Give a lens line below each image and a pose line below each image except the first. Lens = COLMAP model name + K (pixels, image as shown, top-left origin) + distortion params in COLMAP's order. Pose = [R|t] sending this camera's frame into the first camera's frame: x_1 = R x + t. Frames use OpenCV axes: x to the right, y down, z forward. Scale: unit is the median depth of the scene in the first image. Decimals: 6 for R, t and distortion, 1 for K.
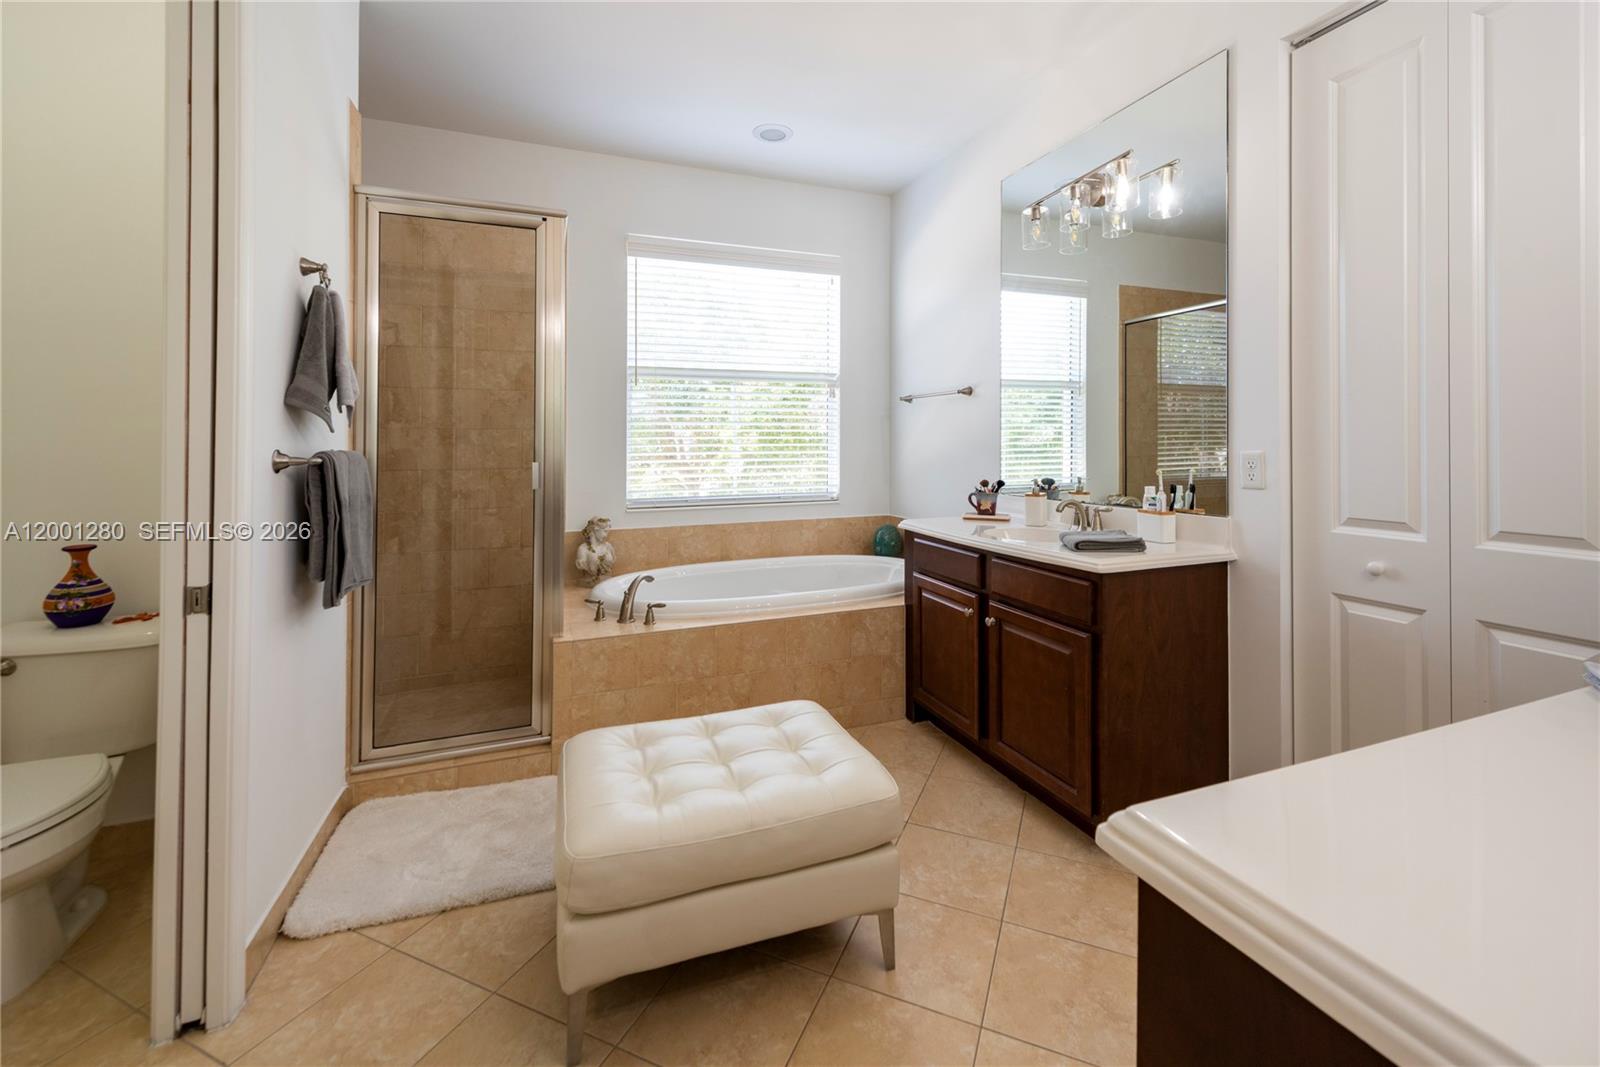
lens RADIAL K [[648.2, 0, 782.8], [0, 648.2, 440.4], [0, 0, 1]] dist [0.008382, -0.003834]
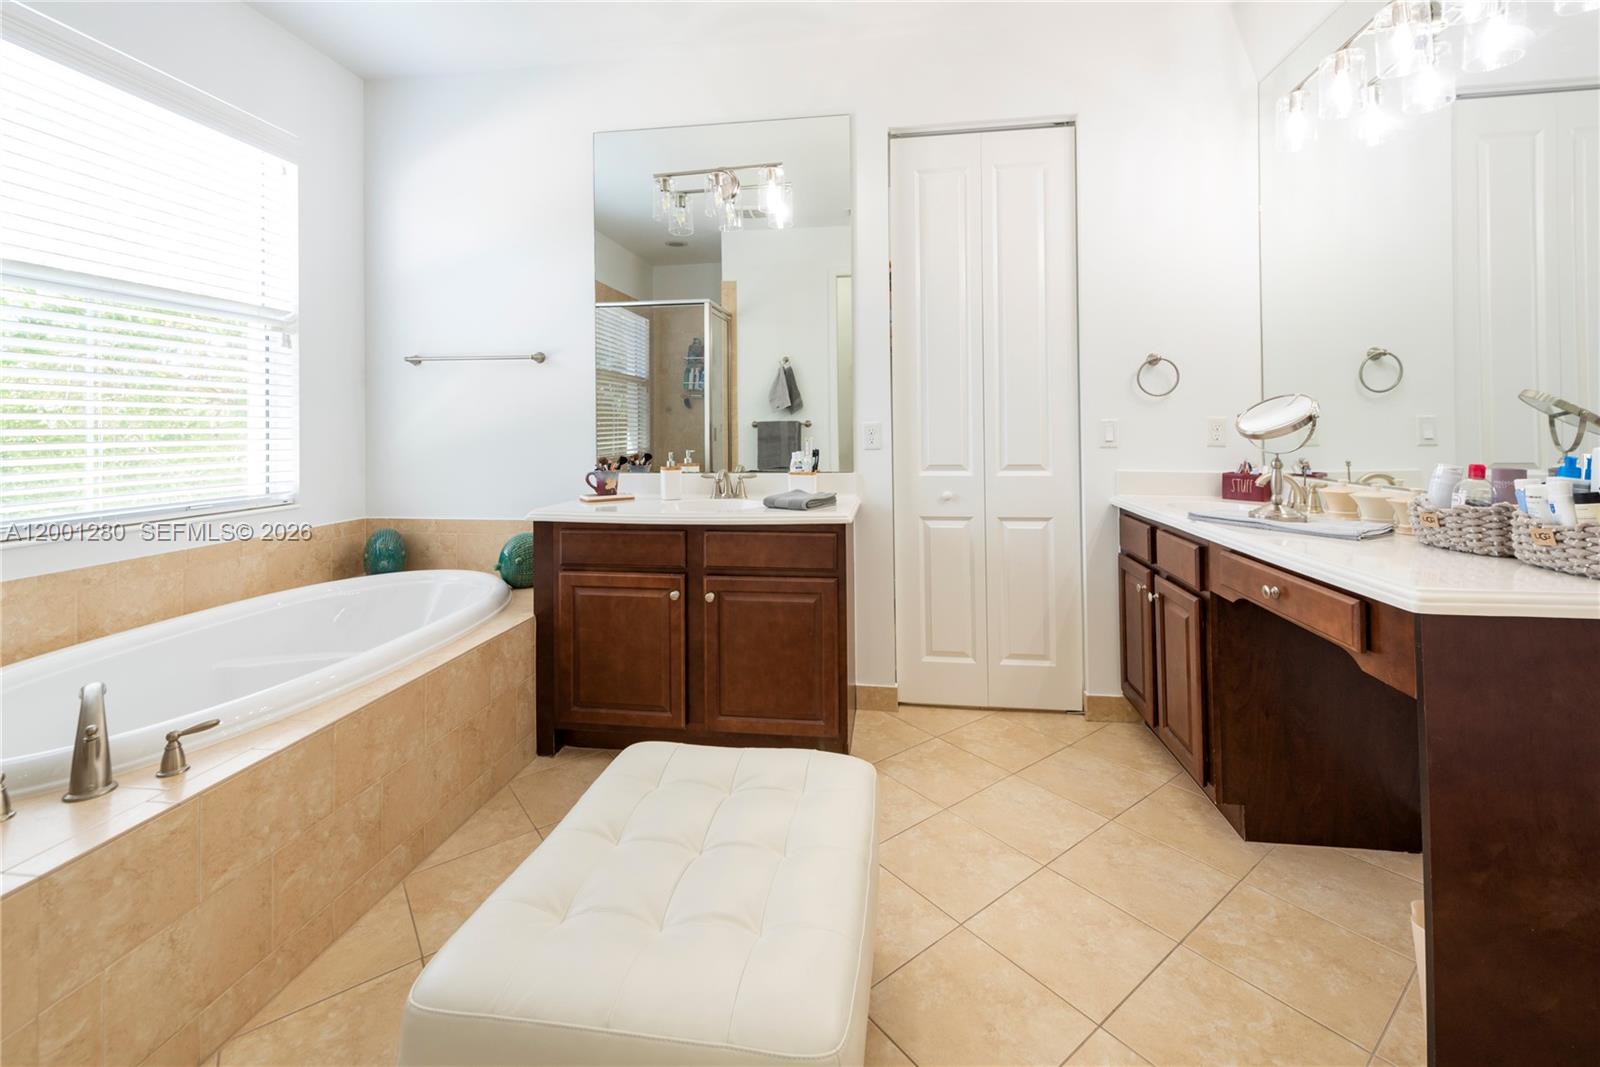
lens RADIAL K [[678.9, 0, 784.7], [0, 678.9, 423.8], [0, 0, 1]] dist [0.001318, -0.001585]
pose [[0.478422, 0.007509, 0.878098, -0.437474], [-0.001372, 0.999969, -0.007804, 0.023755], [-0.878129, 0.002528, 0.478417, 0.352187]]
